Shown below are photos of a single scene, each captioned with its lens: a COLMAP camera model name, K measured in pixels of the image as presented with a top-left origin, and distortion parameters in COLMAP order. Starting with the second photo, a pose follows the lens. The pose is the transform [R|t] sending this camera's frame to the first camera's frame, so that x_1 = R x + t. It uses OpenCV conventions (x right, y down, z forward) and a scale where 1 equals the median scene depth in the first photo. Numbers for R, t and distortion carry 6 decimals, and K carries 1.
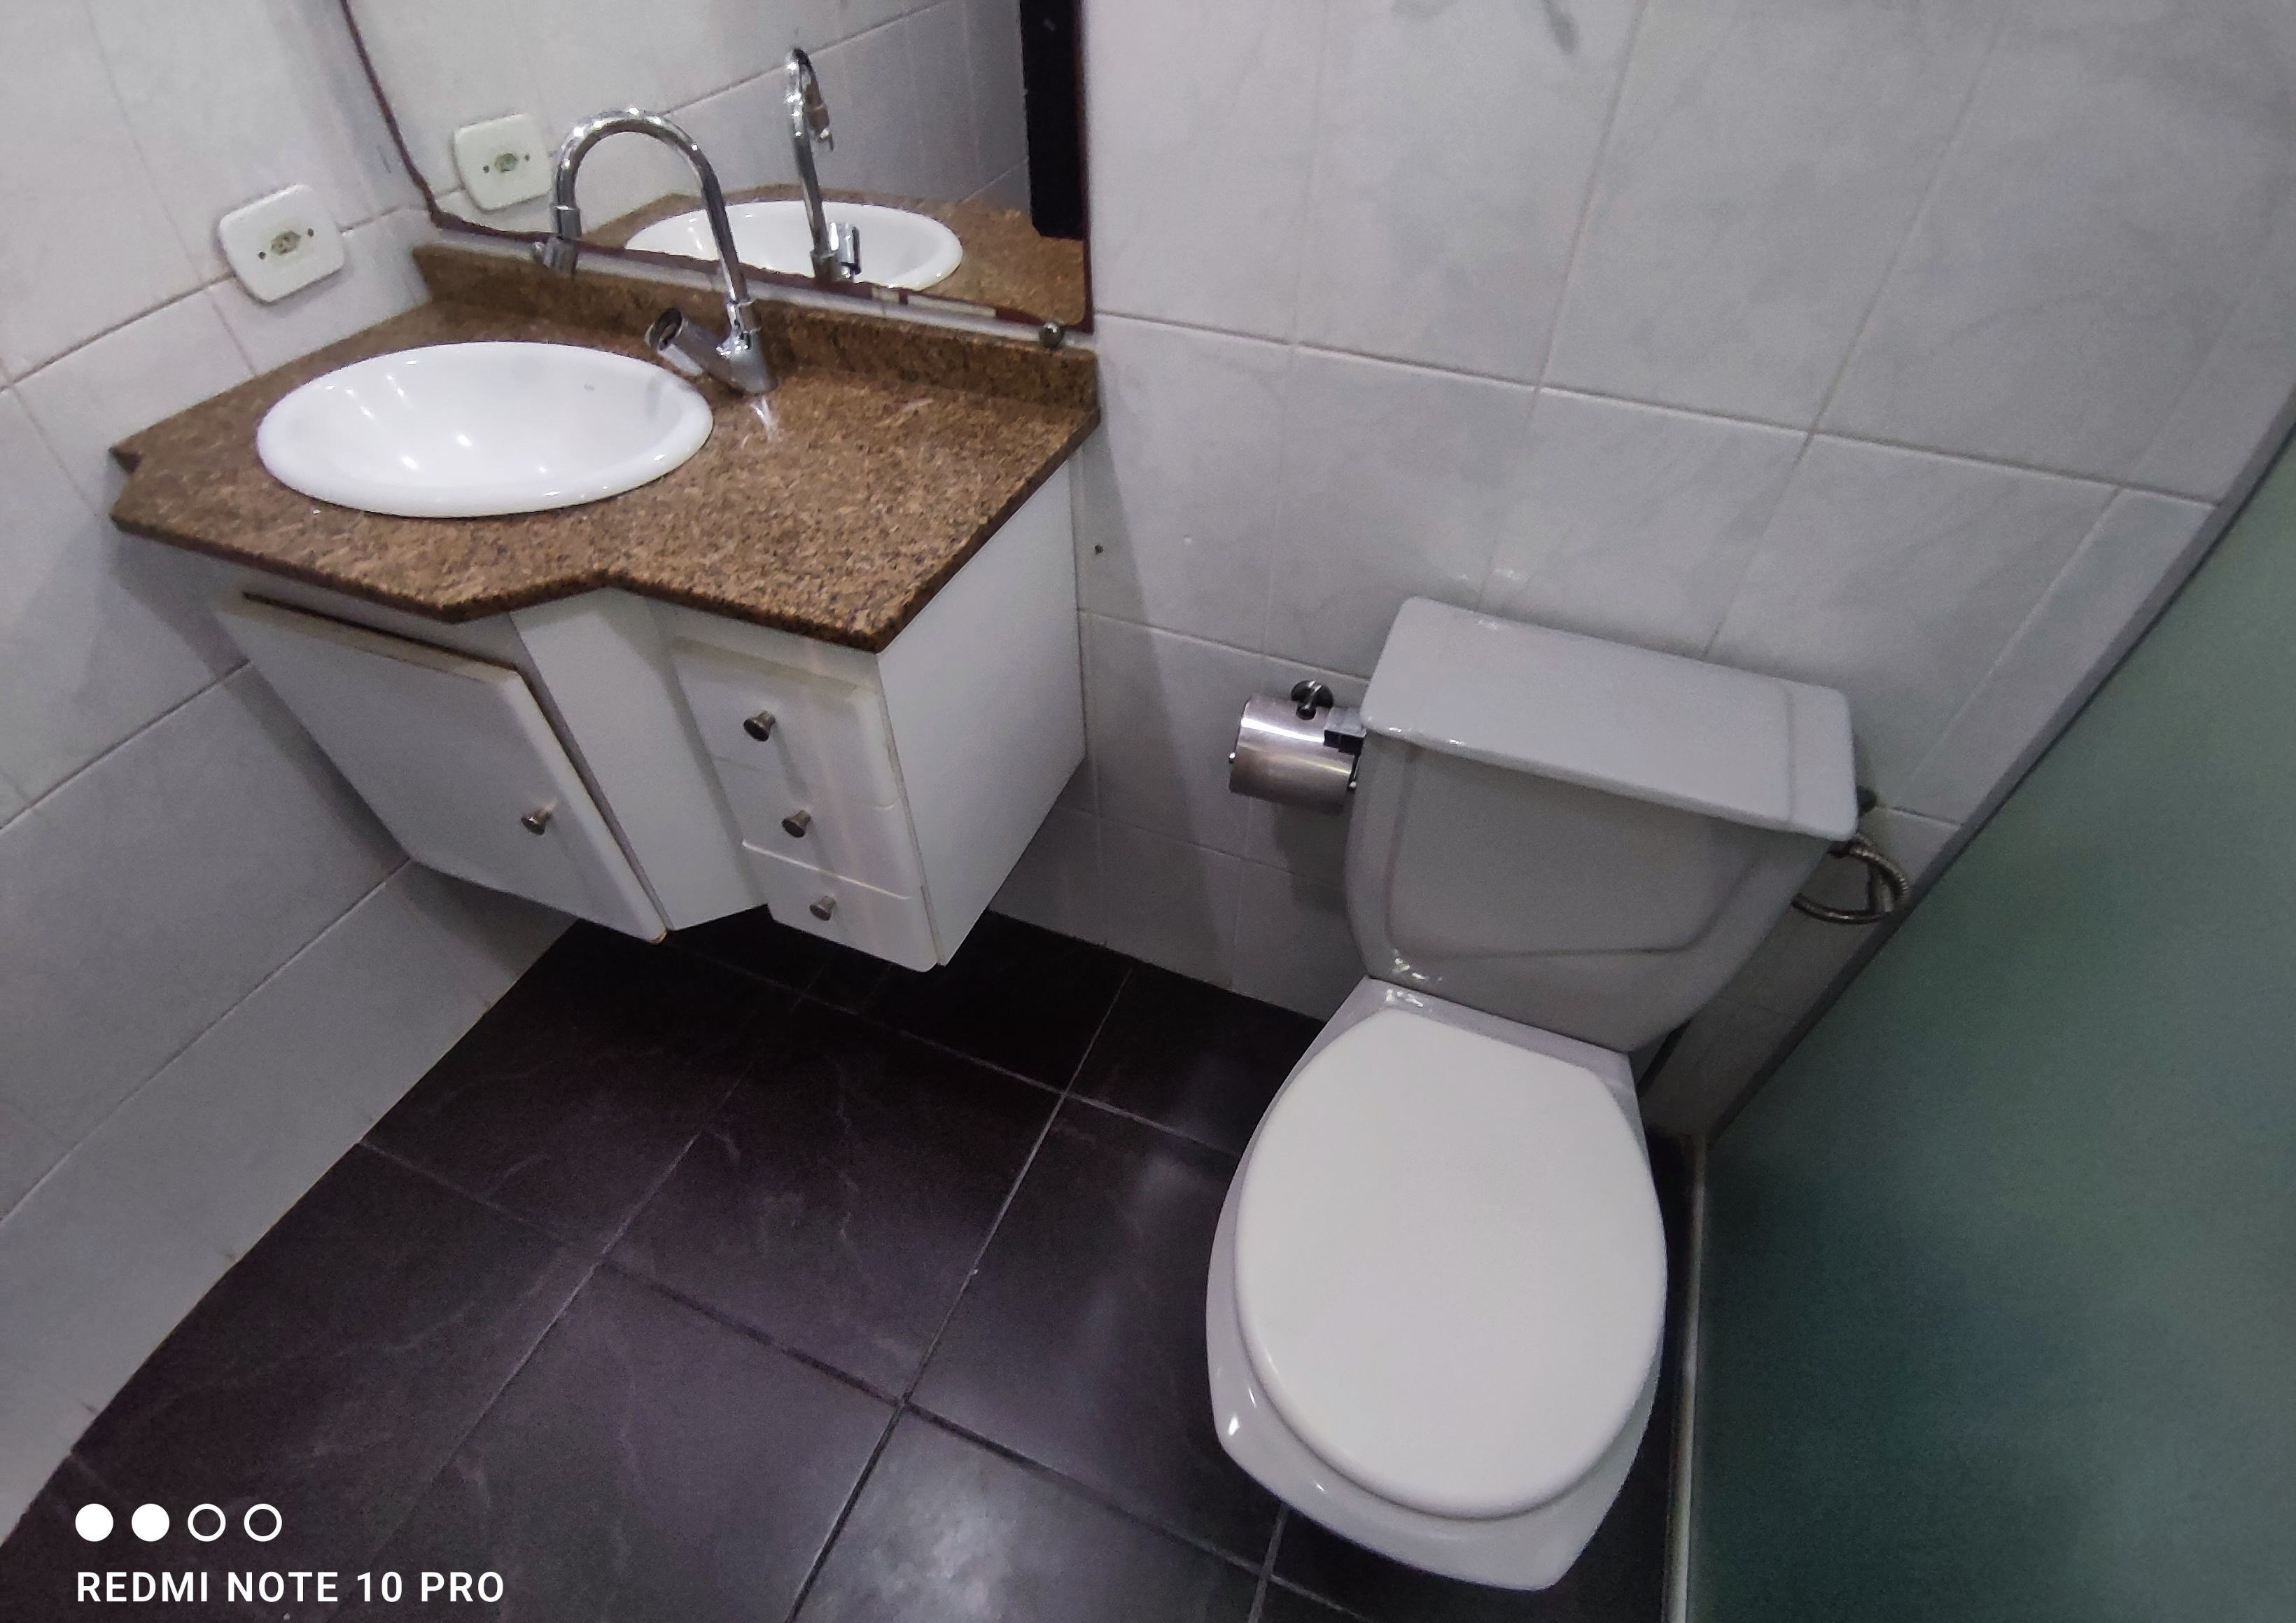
lens RADIAL K [[1049.5, 0, 1148.0], [0, 1049.5, 811.5], [0, 0, 1]] dist [-0.040552, -0.000046]
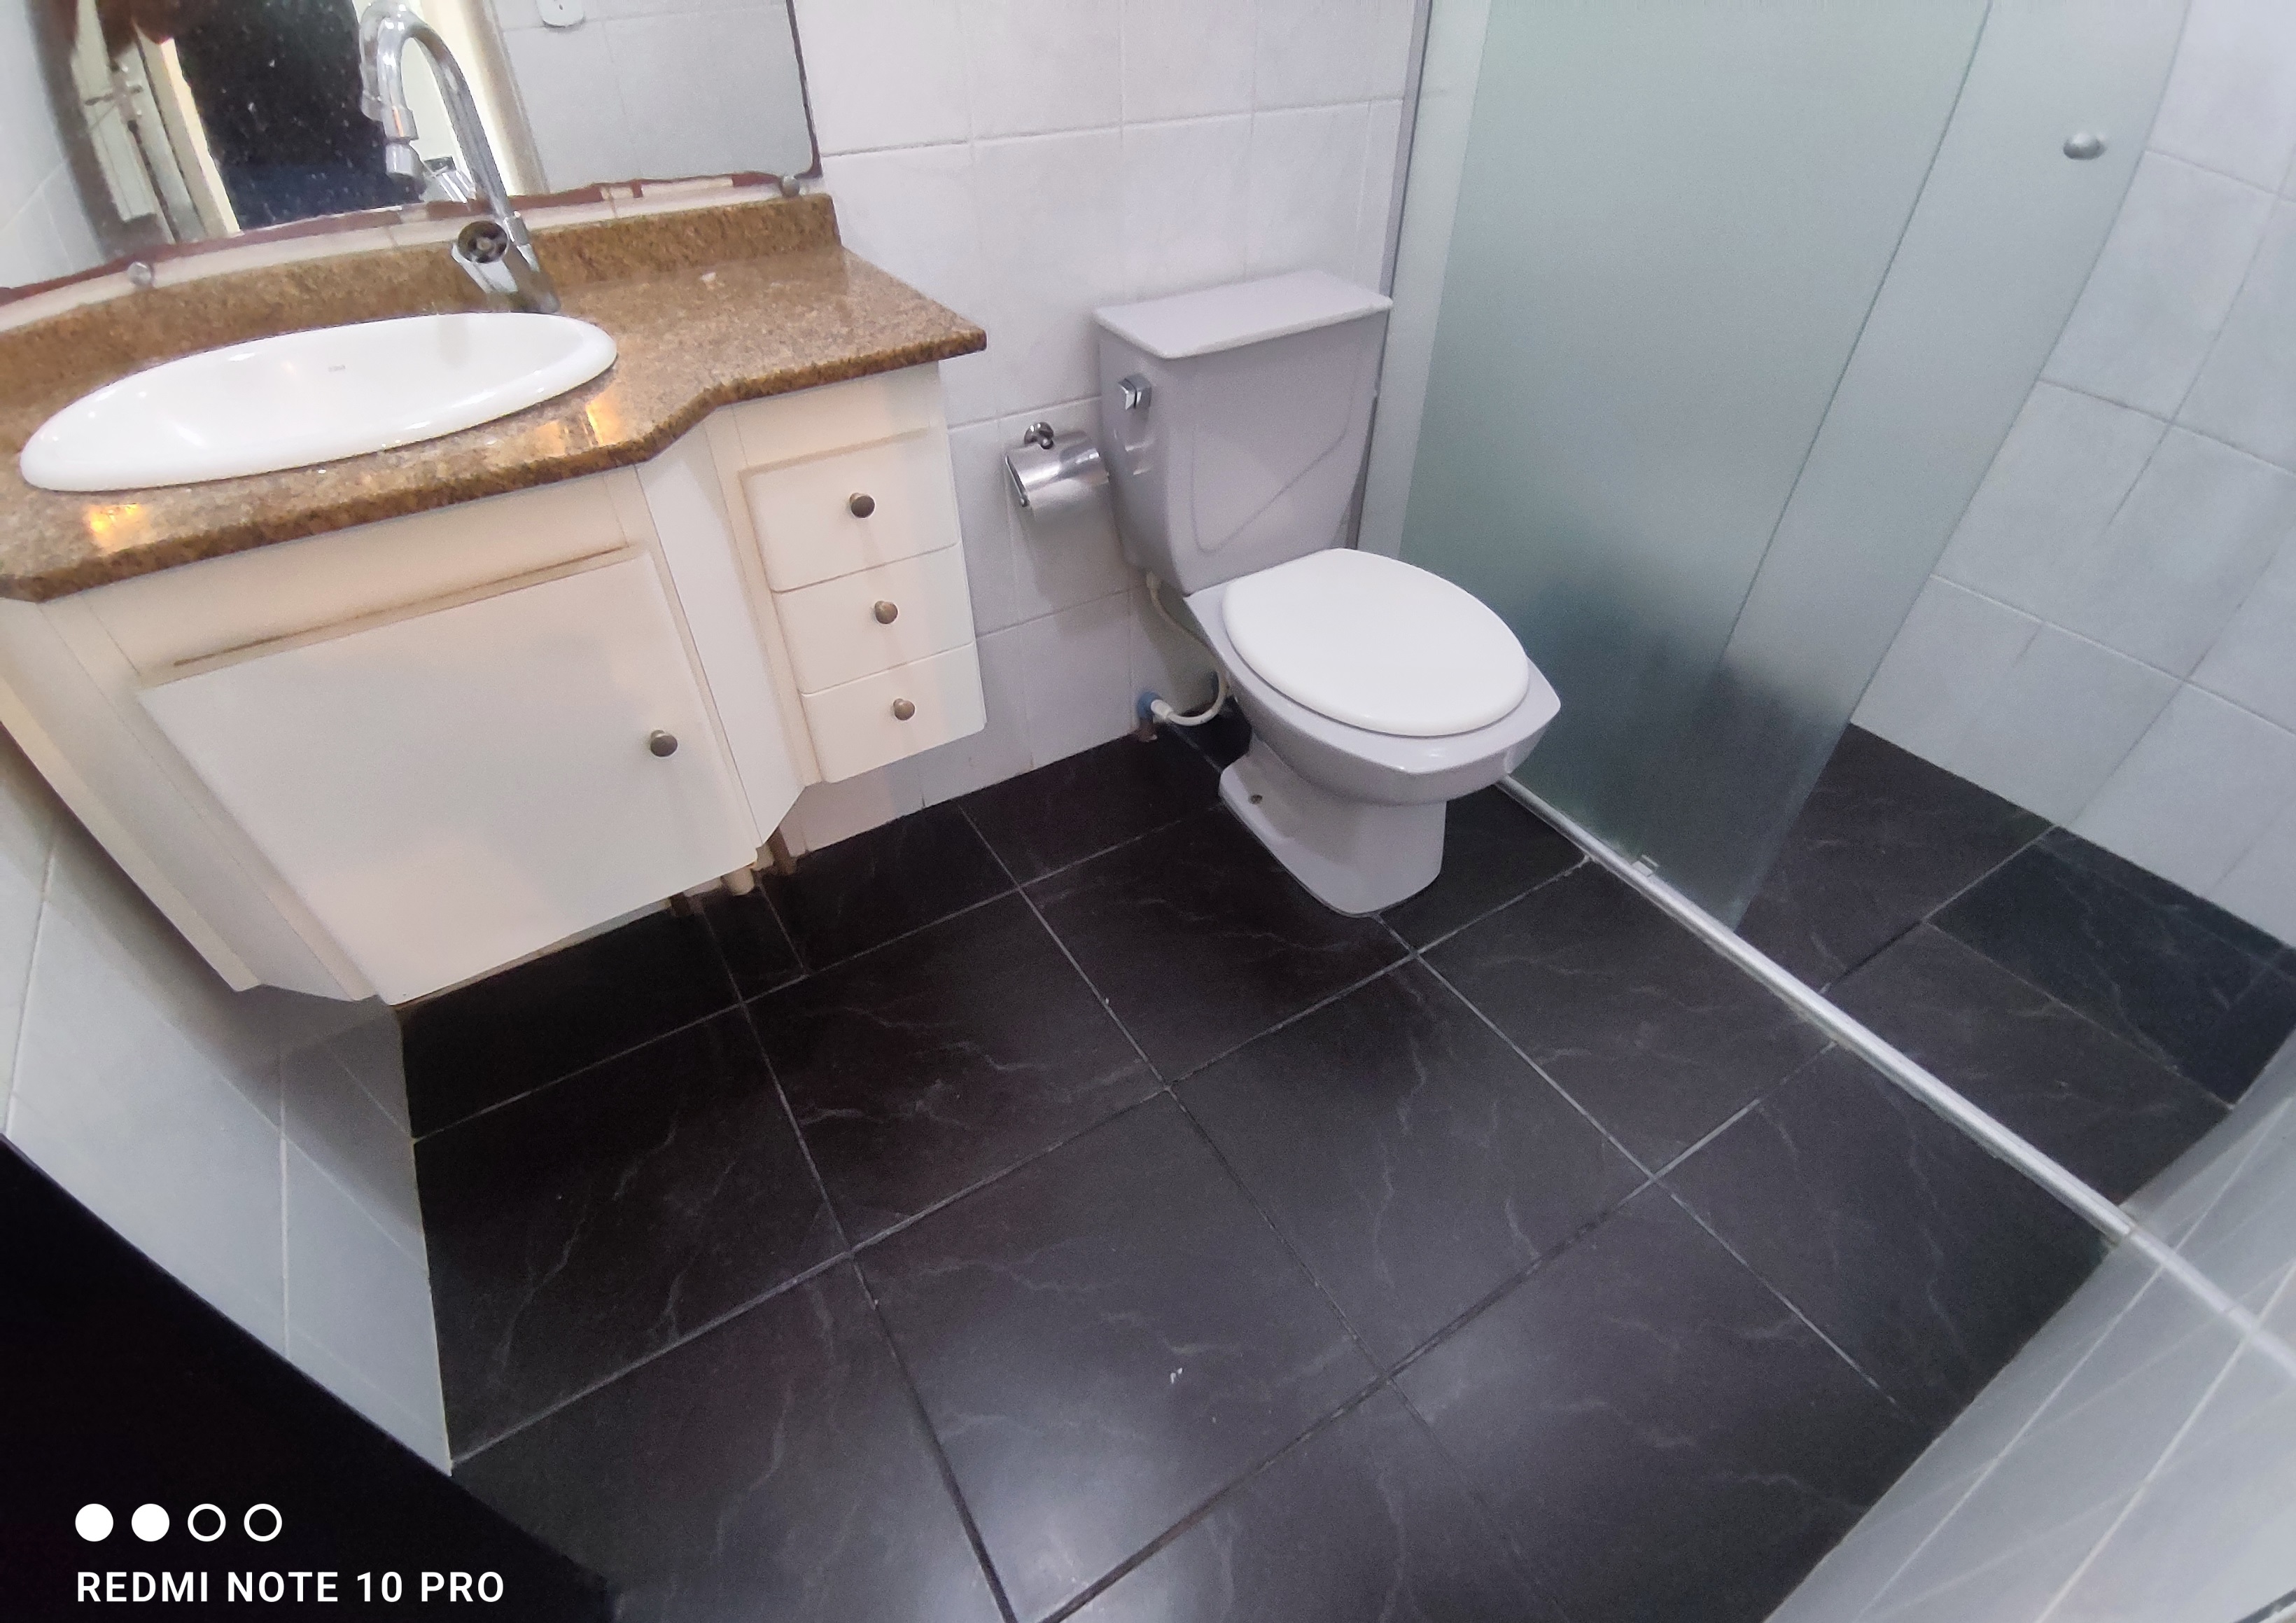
lens RADIAL K [[1060.5, 0, 1148.0], [0, 1060.5, 811.5], [0, 0, 1]] dist [0.002252, 0.000362]
pose [[0.590116, -0.533448, 0.605968, -0.965332], [0.584617, 0.800008, 0.134943, 0.191838], [-0.556764, 0.274627, 0.783960, 0.009993]]
